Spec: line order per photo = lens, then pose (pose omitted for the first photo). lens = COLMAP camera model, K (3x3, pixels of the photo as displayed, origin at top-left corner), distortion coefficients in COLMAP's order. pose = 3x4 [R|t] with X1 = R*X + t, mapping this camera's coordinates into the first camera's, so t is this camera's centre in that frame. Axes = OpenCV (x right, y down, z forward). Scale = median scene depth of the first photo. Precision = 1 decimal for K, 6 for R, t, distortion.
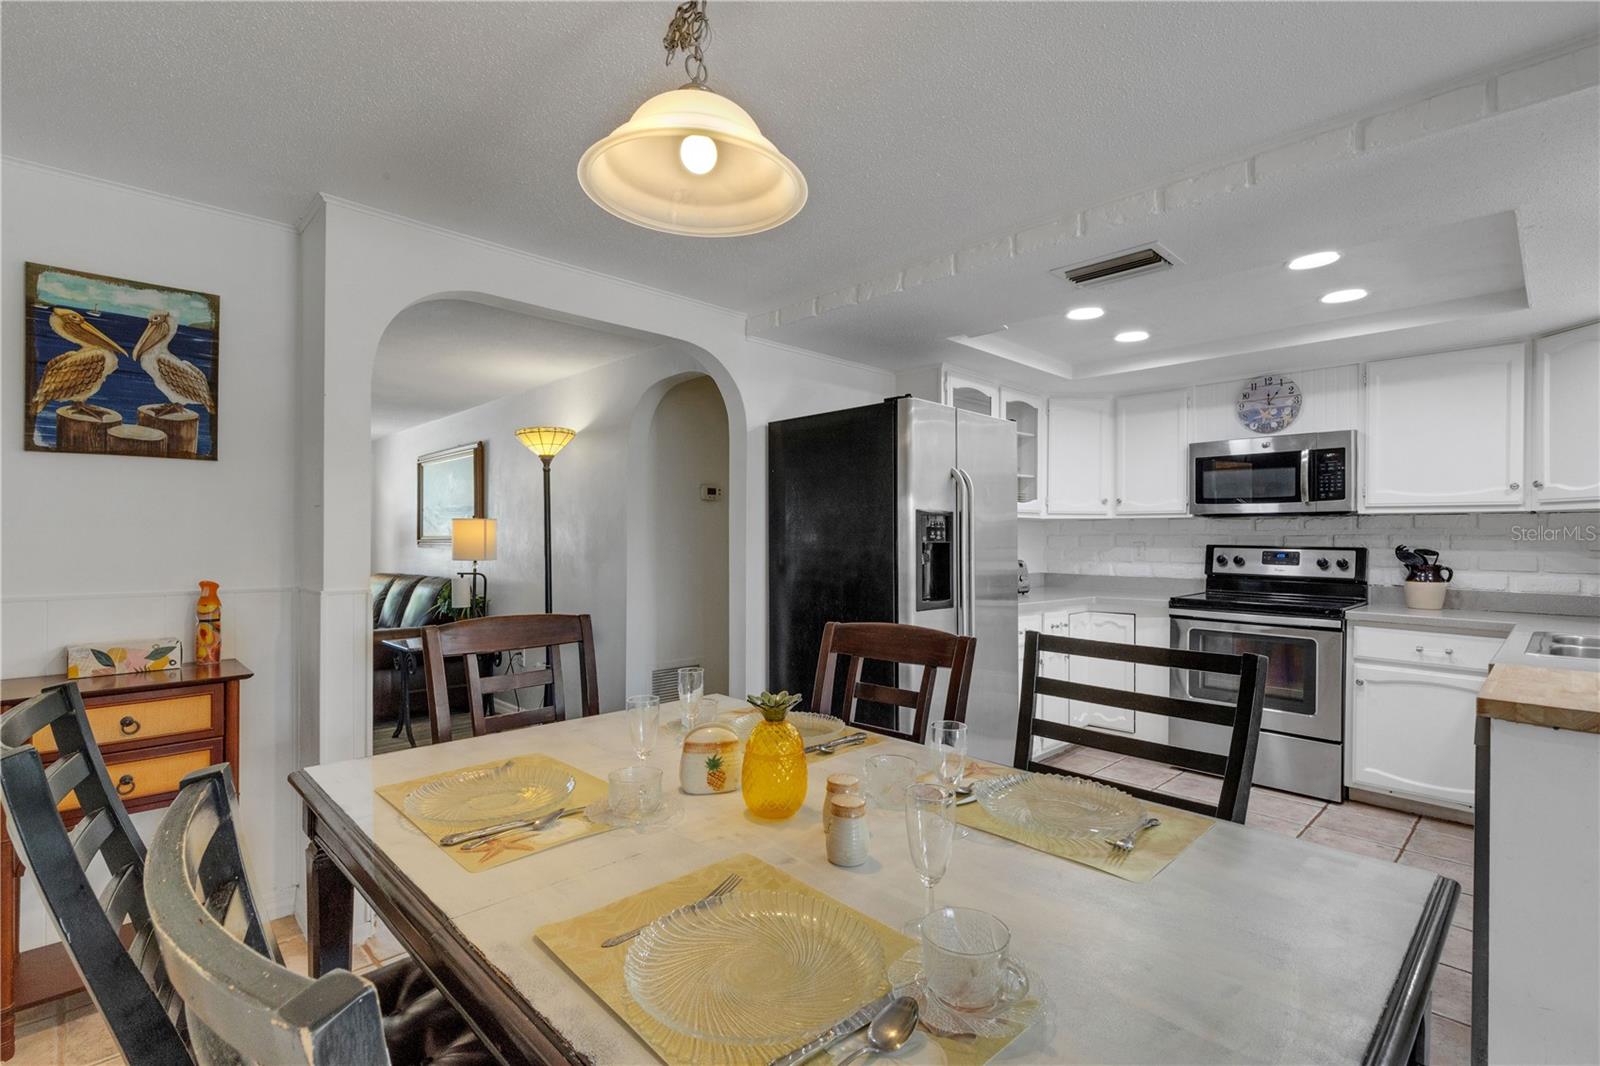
lens RADIAL K [[743.0, 0, 807.3], [0, 743.0, 538.6], [0, 0, 1]] dist [0.000082, 0.001439]
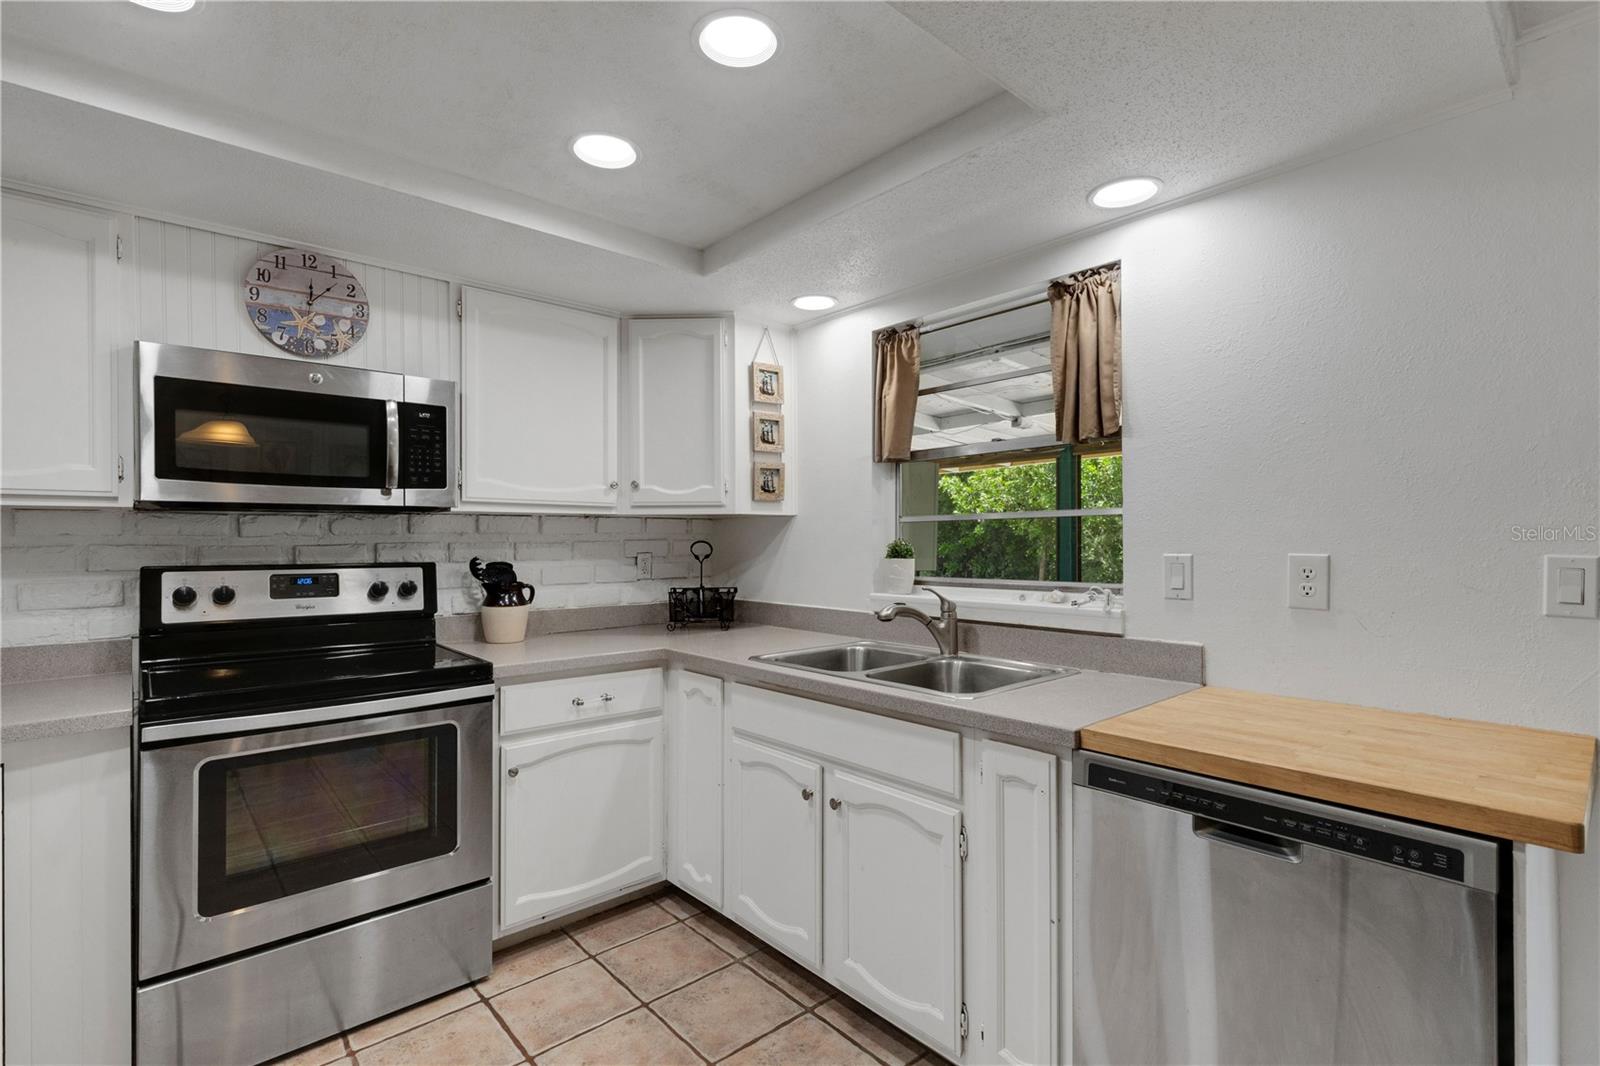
lens RADIAL K [[735.5, 0, 792.0], [0, 735.5, 537.4], [0, 0, 1]] dist [0.007752, -0.002165]
pose [[0.053978, -0.006051, 0.998524, 0.114133], [0.005122, 0.999970, 0.005783, -0.013446], [-0.998529, 0.004802, 0.054007, 0.701582]]
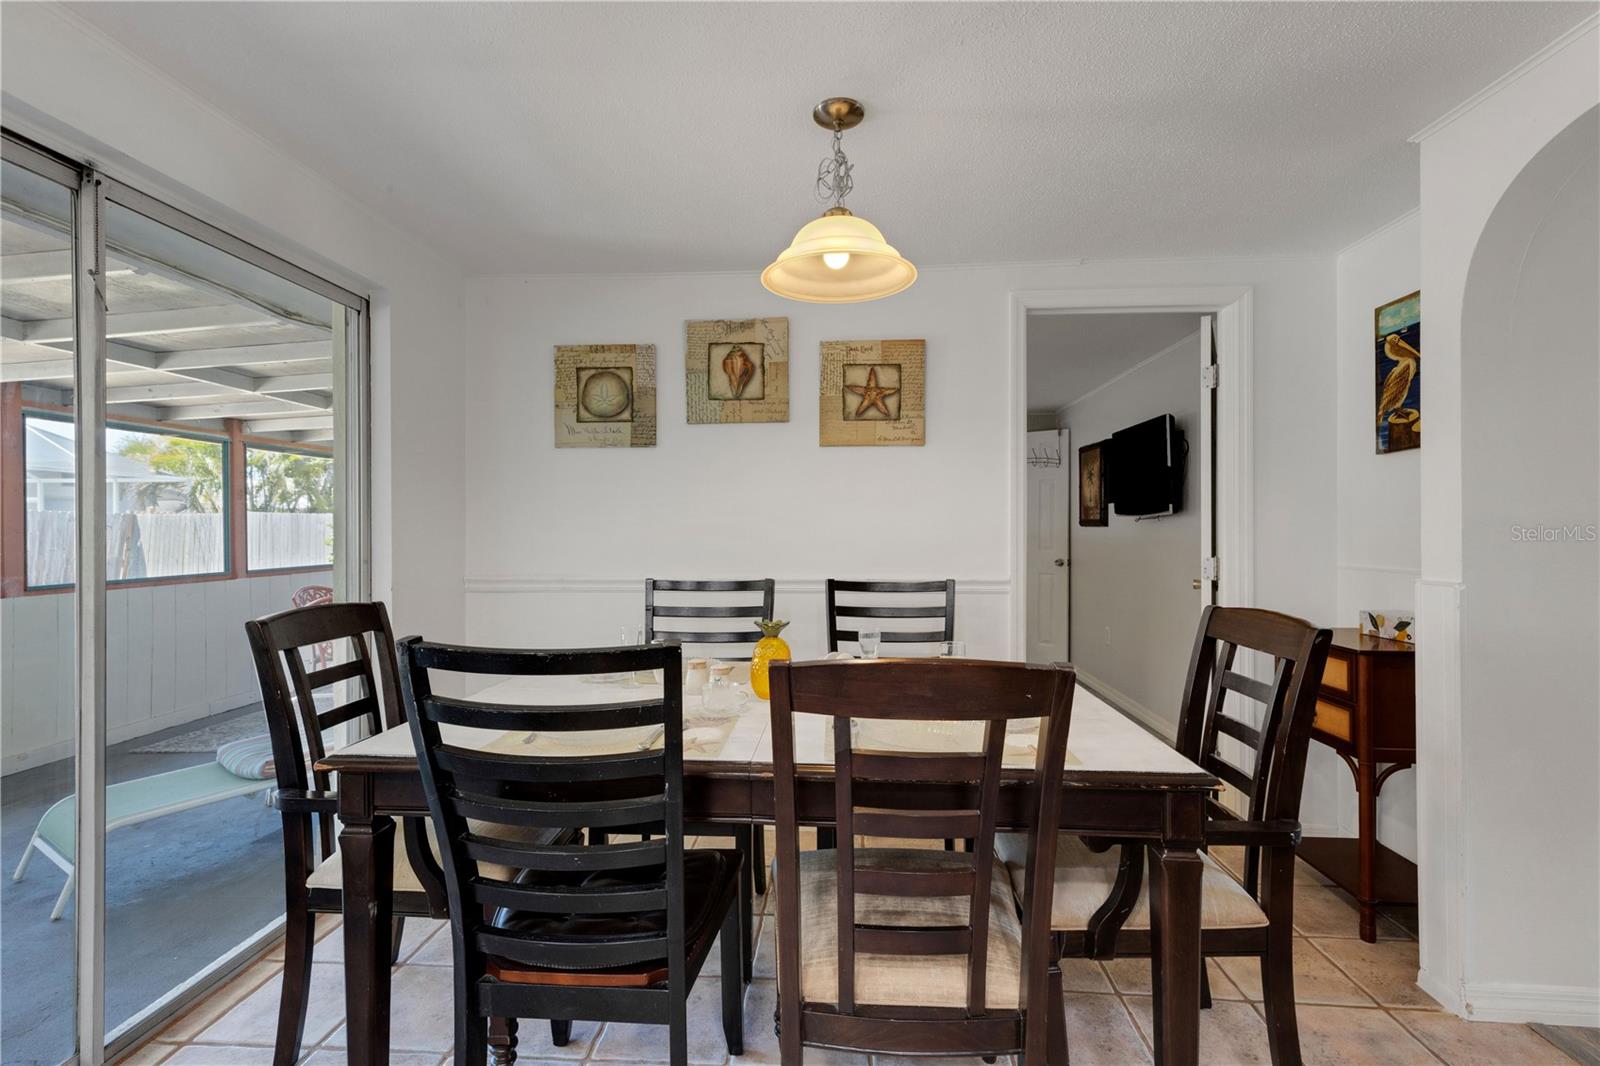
lens RADIAL K [[735.5, 0, 790.6], [0, 735.5, 524.4], [0, 0, 1]] dist [0.007752, -0.002165]
pose [[-0.750838, -0.008355, -0.660433, 0.318248], [-0.001997, 0.999944, -0.010379, 0.010286], [0.660483, -0.006474, -0.750813, 0.736005]]
